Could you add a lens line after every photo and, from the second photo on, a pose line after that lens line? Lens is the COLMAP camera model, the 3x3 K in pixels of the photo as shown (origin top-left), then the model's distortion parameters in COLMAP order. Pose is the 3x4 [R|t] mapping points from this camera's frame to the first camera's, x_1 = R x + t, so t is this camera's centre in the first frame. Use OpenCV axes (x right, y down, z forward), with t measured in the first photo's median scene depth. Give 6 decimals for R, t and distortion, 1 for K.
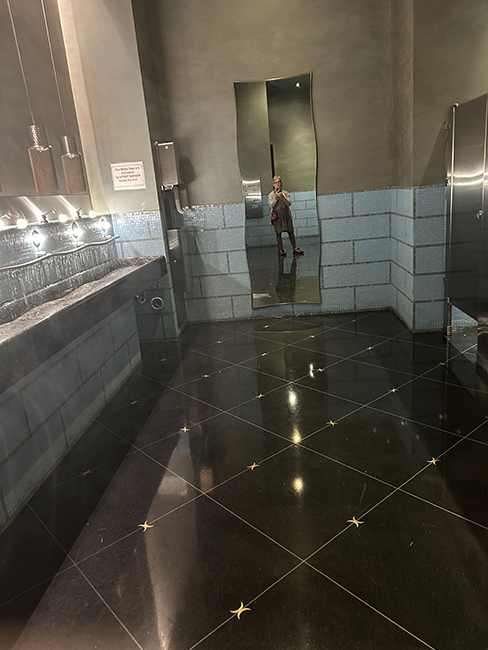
lens RADIAL K [[491.2, 0, 244.0], [0, 491.2, 325.0], [0, 0, 1]] dist [0.036601, -0.053279]
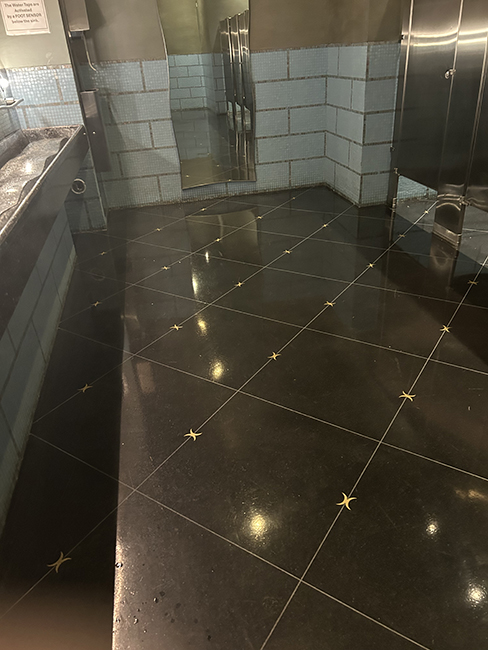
lens RADIAL K [[491.2, 0, 244.0], [0, 491.2, 325.0], [0, 0, 1]] dist [0.036601, -0.053279]
pose [[0.959055, -0.110305, 0.260856, -0.149272], [0.049220, 0.971938, 0.230028, 0.005804], [-0.278909, -0.207770, 0.937572, 0.081904]]
